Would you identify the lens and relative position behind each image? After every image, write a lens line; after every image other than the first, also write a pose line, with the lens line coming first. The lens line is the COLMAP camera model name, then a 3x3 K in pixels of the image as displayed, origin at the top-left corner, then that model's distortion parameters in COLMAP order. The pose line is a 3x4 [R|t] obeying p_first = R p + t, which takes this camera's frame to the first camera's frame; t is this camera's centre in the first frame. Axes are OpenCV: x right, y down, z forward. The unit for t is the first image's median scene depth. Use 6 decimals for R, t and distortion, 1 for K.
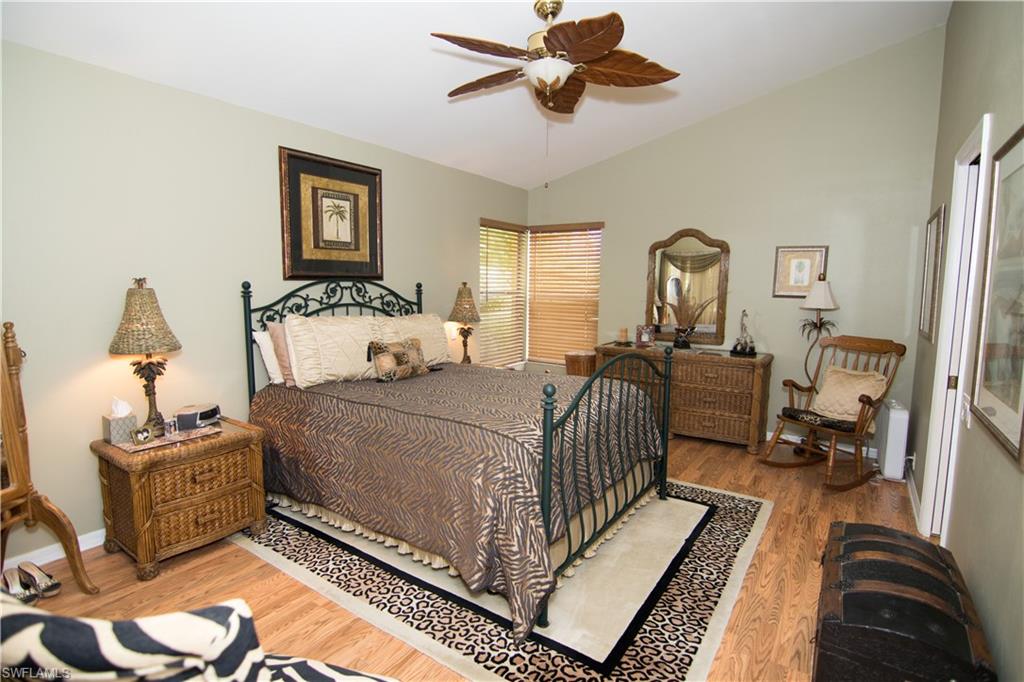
lens RADIAL K [[515.2, 0, 509.9], [0, 515.2, 340.6], [0, 0, 1]] dist [-0.002634, -0.013897]
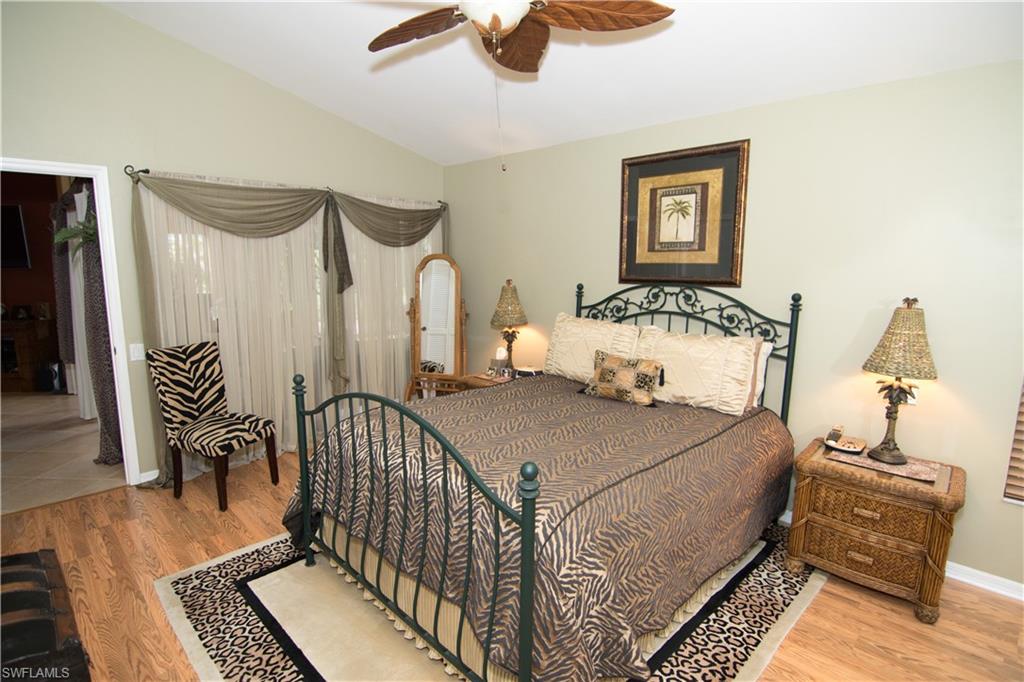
lens RADIAL K [[515.2, 0, 509.9], [0, 515.2, 340.6], [0, 0, 1]] dist [-0.002634, -0.013897]
pose [[-0.187760, 0.140160, -0.972163, 0.647568], [-0.117884, 0.979396, 0.163970, -0.143309], [0.975115, 0.145390, -0.167369, 0.930416]]
